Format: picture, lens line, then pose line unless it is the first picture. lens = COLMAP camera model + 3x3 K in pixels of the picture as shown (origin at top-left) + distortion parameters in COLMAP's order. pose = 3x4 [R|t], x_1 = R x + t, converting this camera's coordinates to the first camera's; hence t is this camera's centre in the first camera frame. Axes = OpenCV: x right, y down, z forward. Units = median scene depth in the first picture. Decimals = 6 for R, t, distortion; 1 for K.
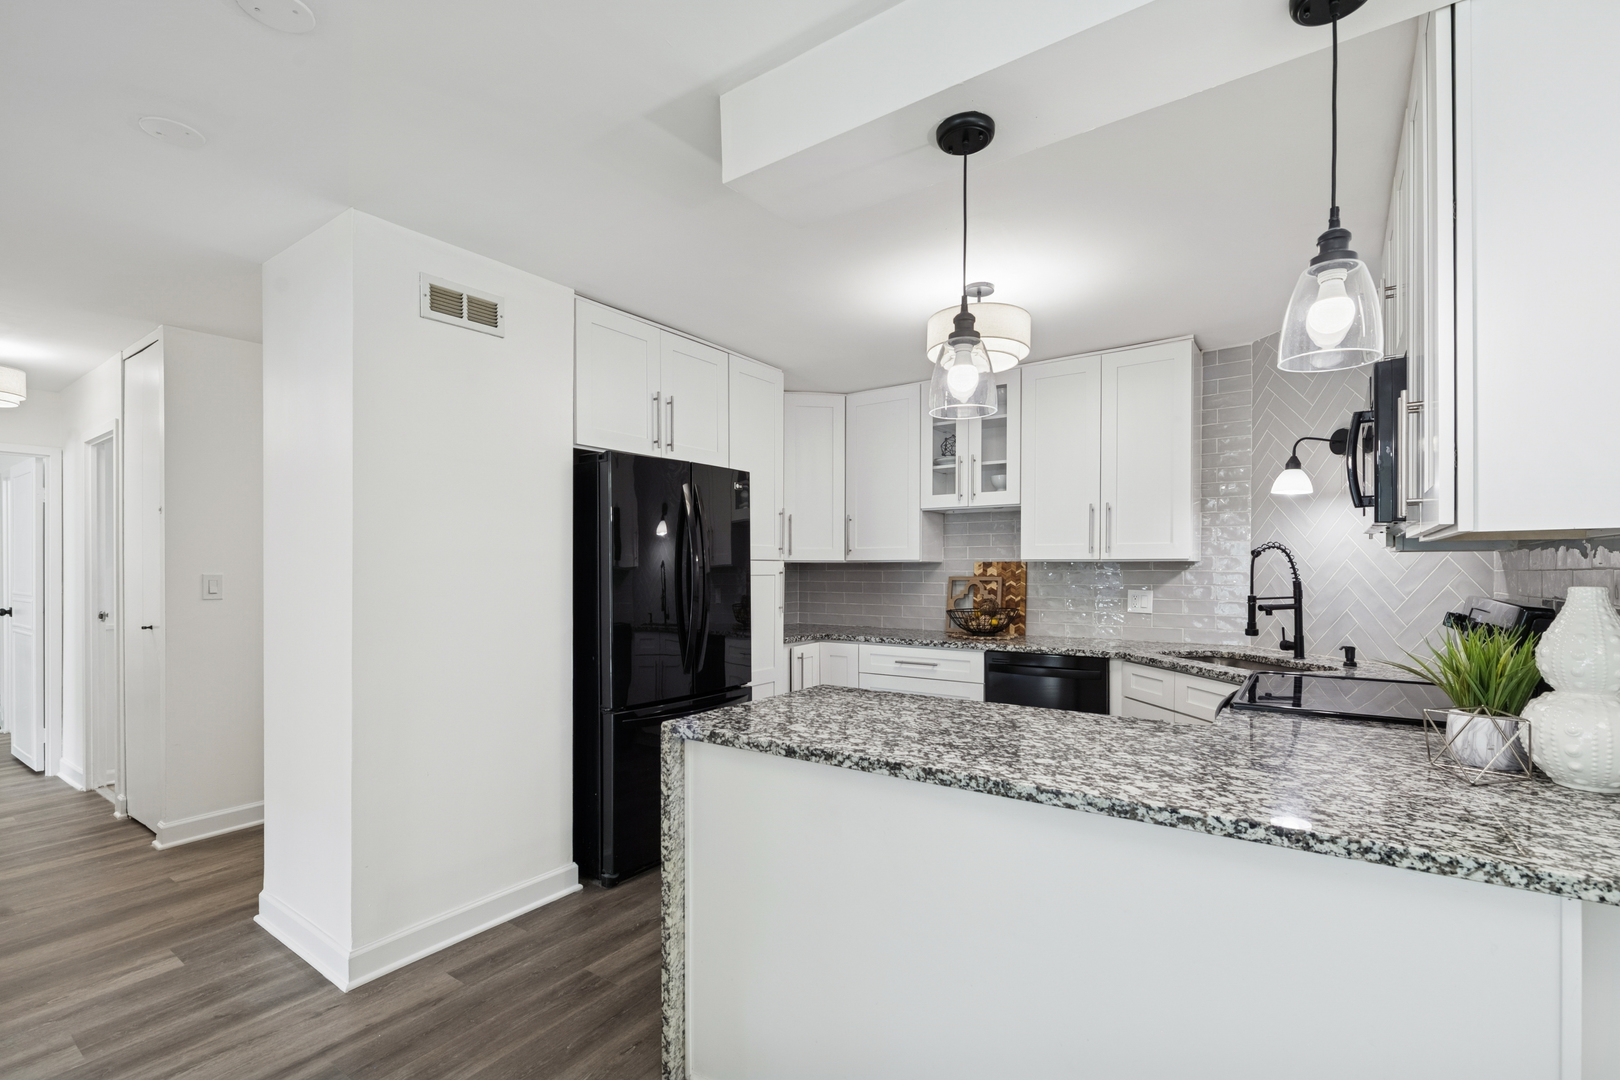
lens RADIAL K [[723.3, 0, 816.1], [0, 723.3, 574.0], [0, 0, 1]] dist [0.000755, 0.000170]
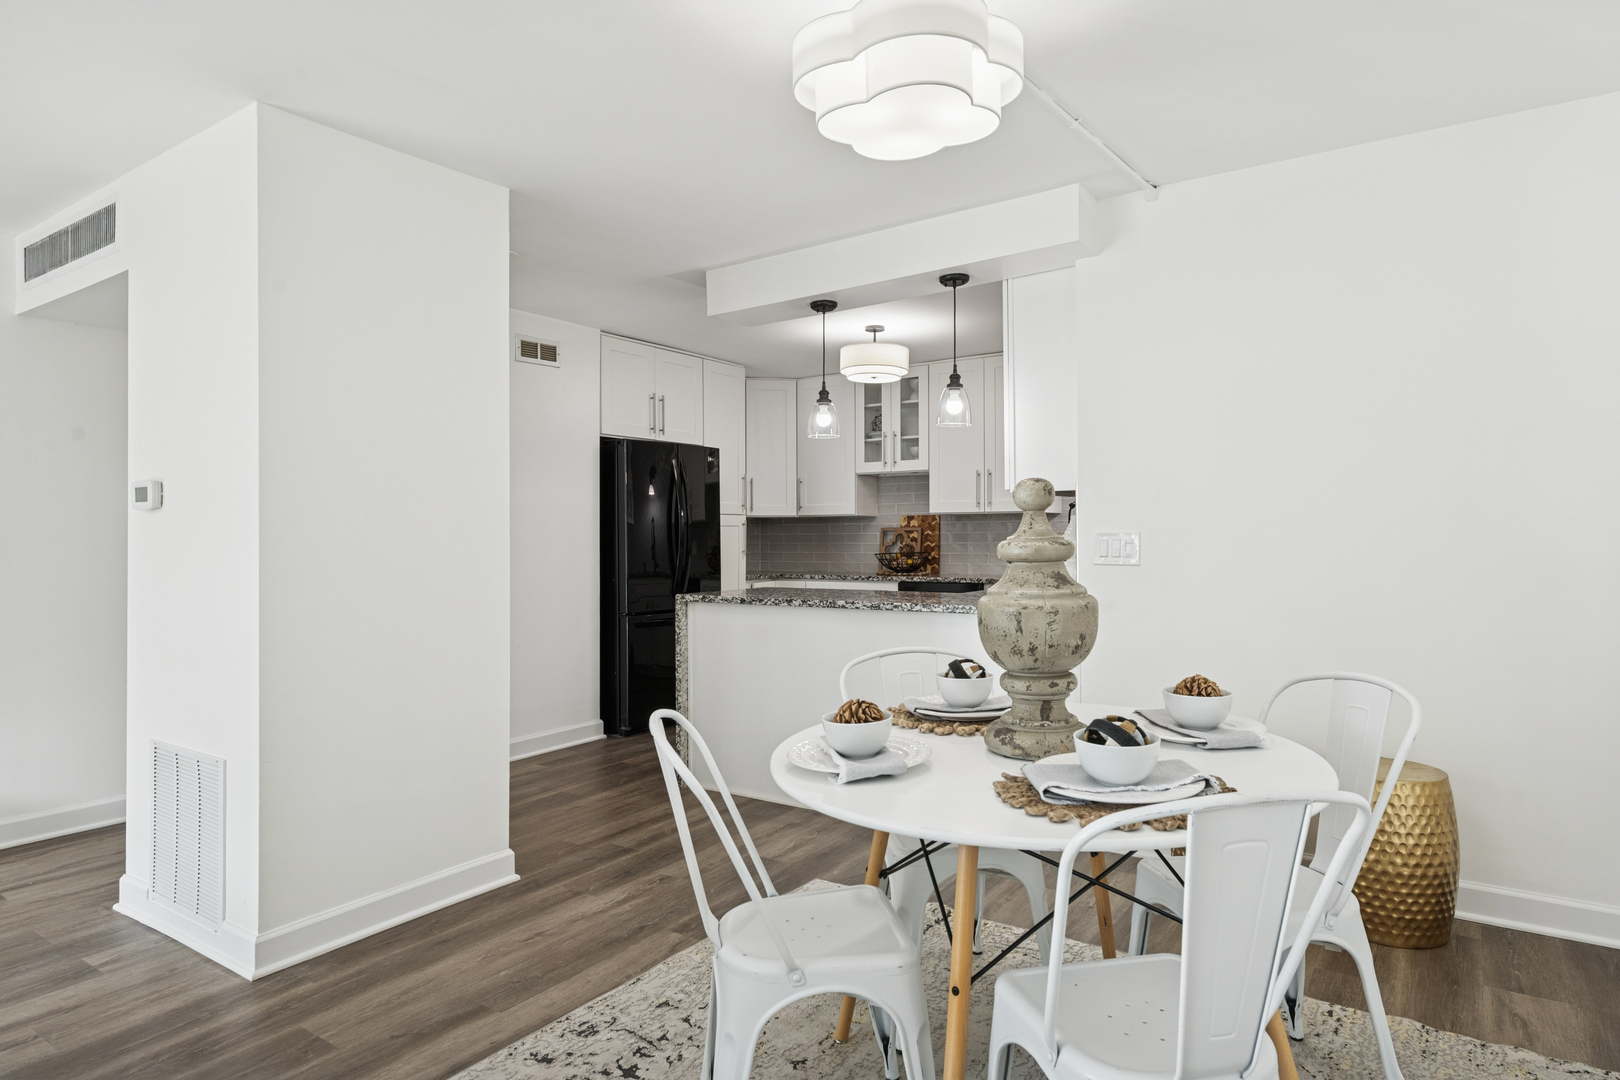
lens RADIAL K [[959.2, 0, 810.0], [0, 959.2, 540.0], [0, 0, 1]] dist [0.000743, -0.003487]
pose [[0.999947, -0.004982, 0.008966, 0.054965], [0.005028, 0.999974, -0.005139, 0.036351], [-0.008940, 0.005184, 0.999947, -0.716452]]
